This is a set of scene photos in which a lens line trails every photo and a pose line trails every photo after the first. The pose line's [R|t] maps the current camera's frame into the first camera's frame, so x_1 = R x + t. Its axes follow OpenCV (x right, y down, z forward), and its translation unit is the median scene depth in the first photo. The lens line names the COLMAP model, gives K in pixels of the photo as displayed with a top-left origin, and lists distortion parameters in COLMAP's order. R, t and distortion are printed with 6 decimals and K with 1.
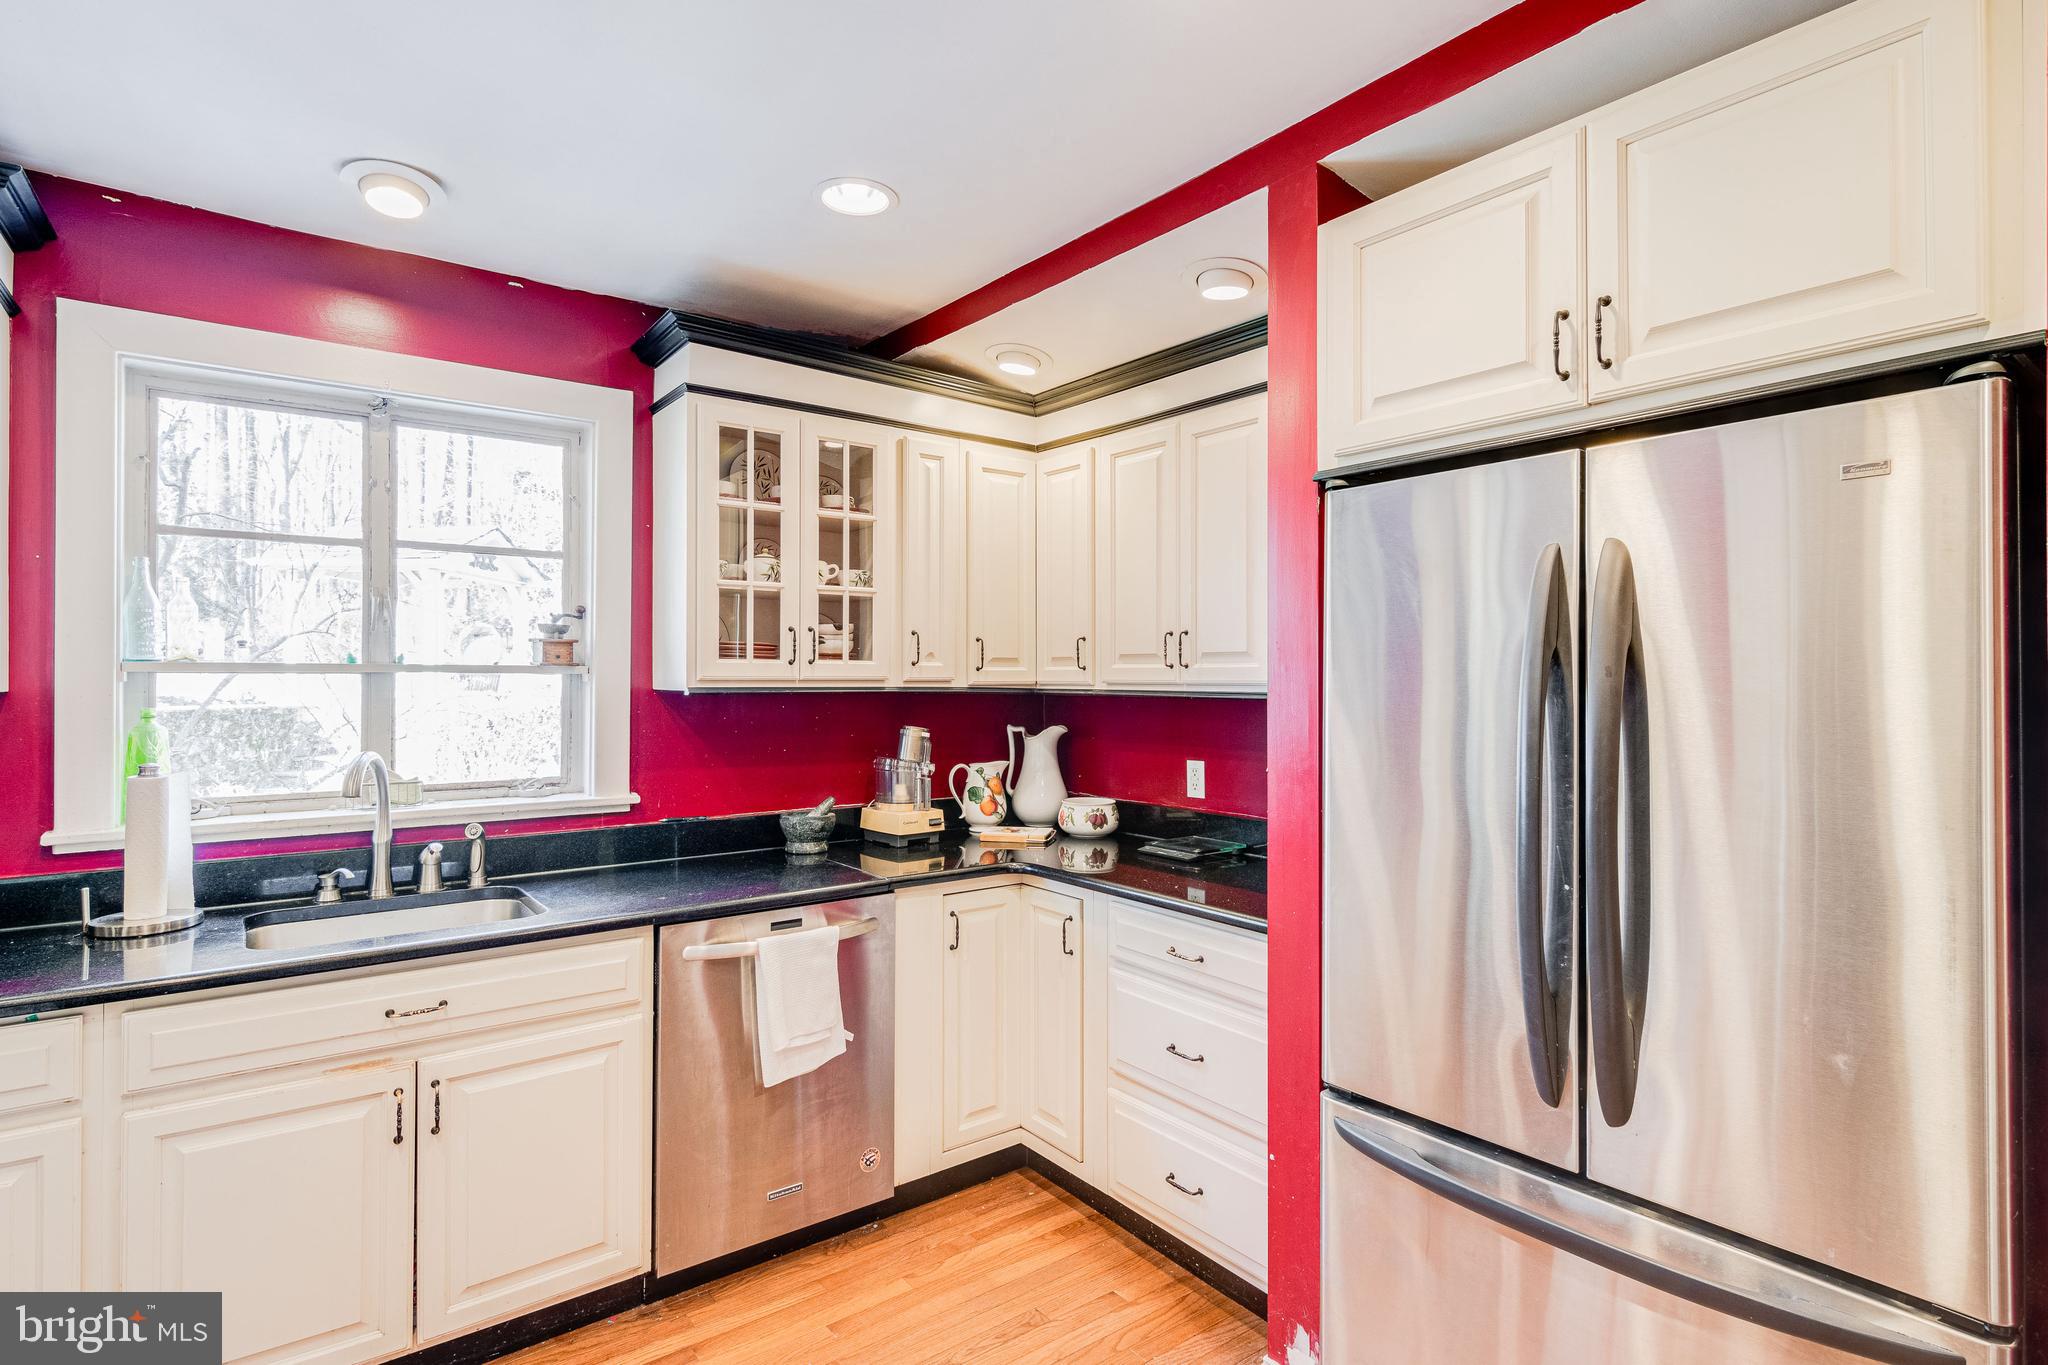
lens RADIAL K [[1034.0, 0, 937.1], [0, 1034.0, 664.5], [0, 0, 1]] dist [0.015180, -0.011592]
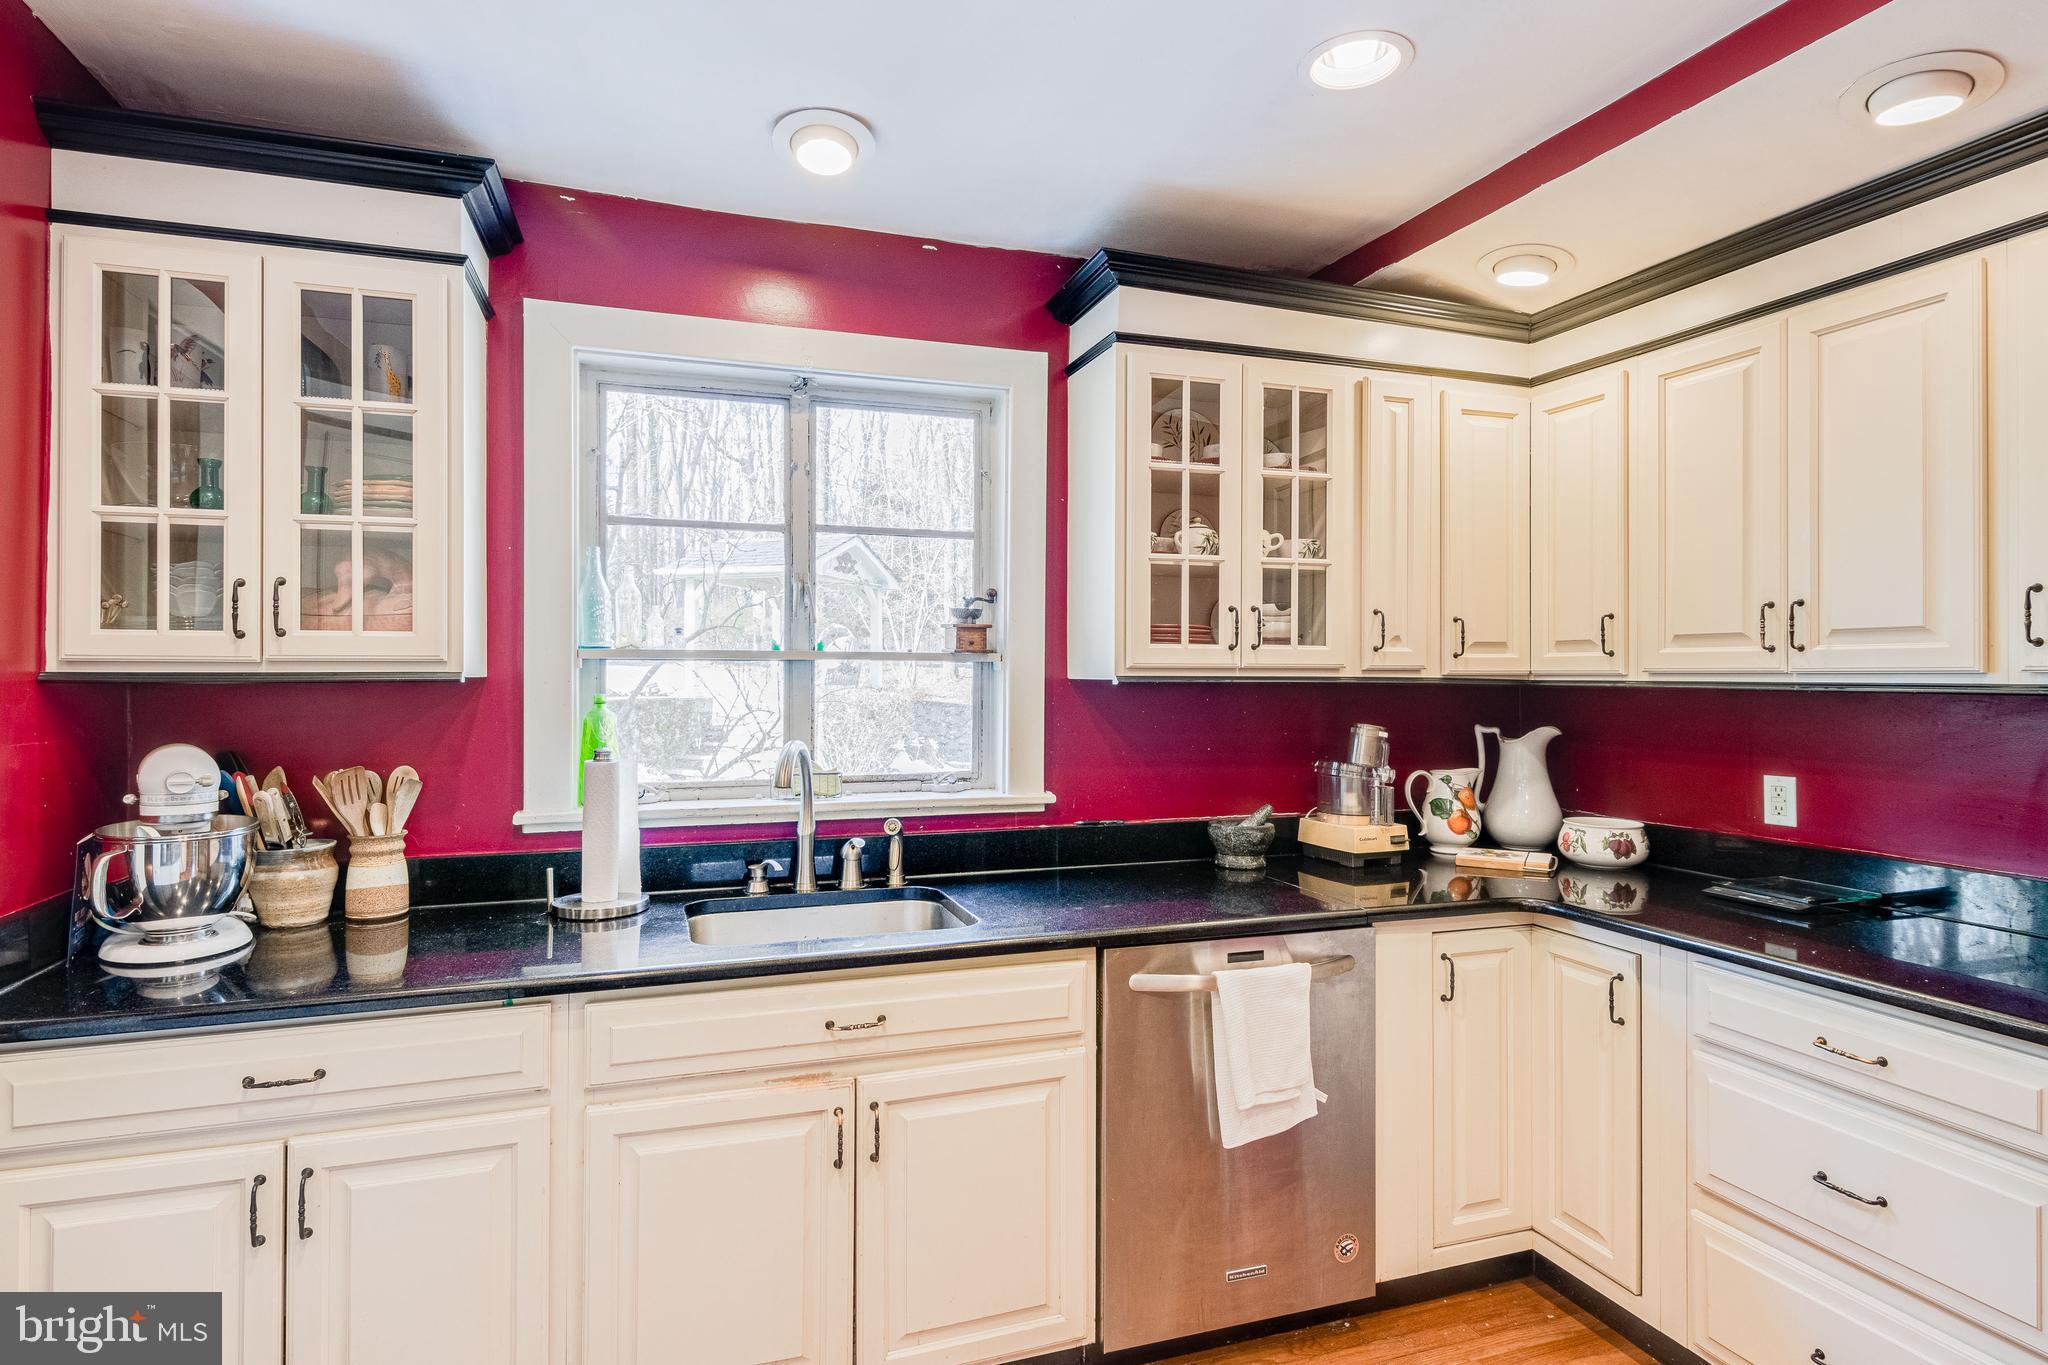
lens RADIAL K [[1034.0, 0, 969.8], [0, 1034.0, 665.2], [0, 0, 1]] dist [0.015180, -0.011592]
pose [[0.957912, -0.000271, -0.287061, -0.110291], [0.001360, 0.999993, 0.003594, 0.009810], [0.287058, -0.003833, 0.957906, 0.119291]]
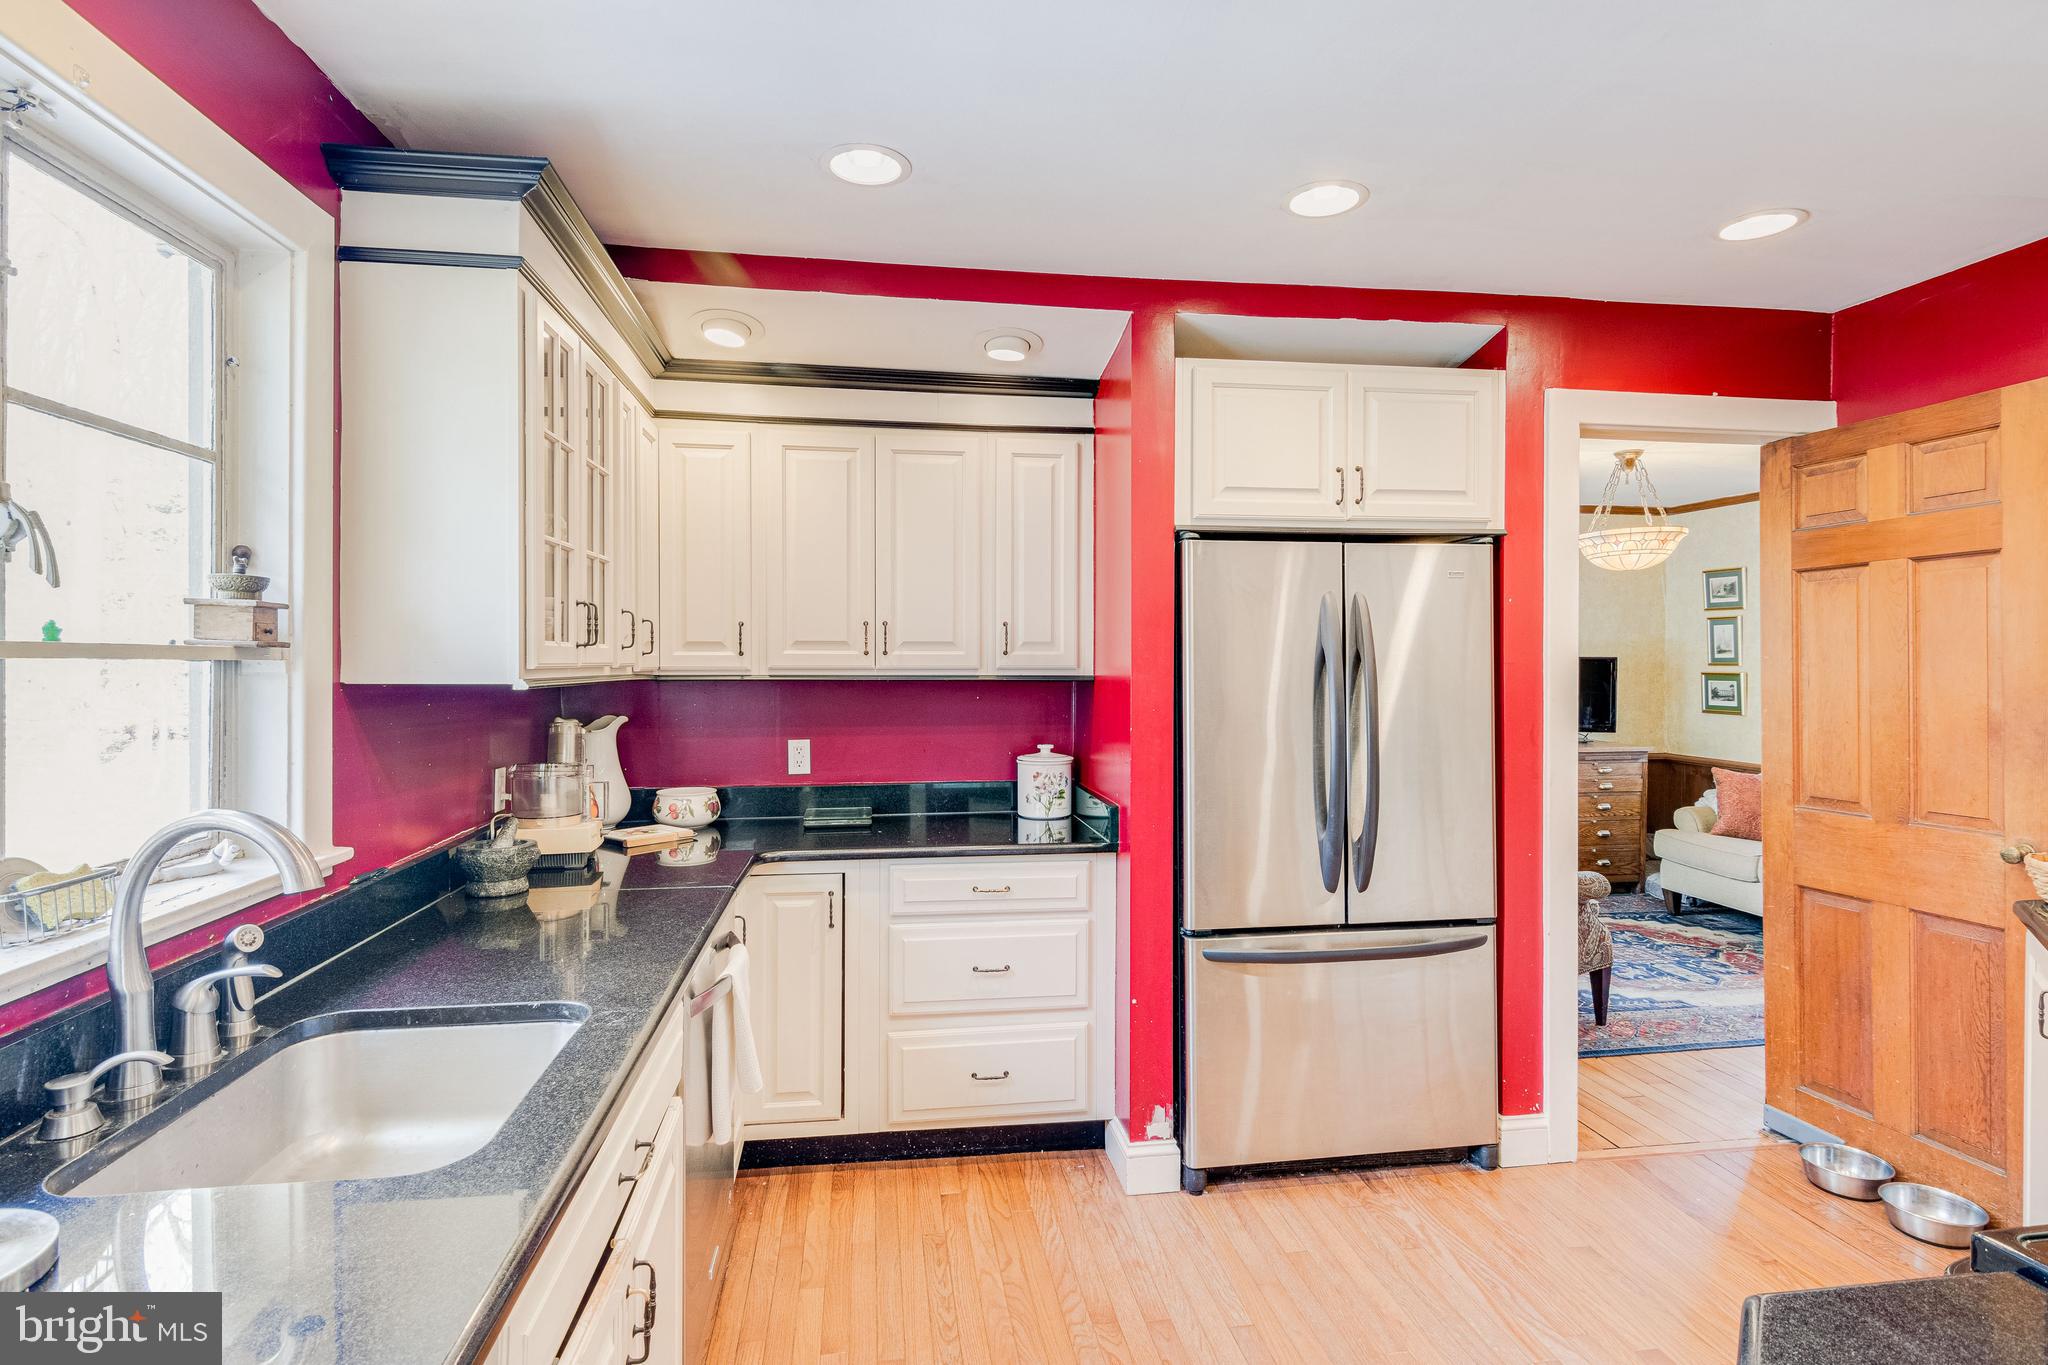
lens RADIAL K [[1034.0, 0, 1009.7], [0, 1034.0, 664.6], [0, 0, 1]] dist [0.015180, -0.011592]
pose [[0.462576, -0.003876, 0.886571, -0.742120], [-0.010731, 0.999893, 0.009970, 0.000895], [-0.886515, -0.014126, 0.462485, 0.367762]]
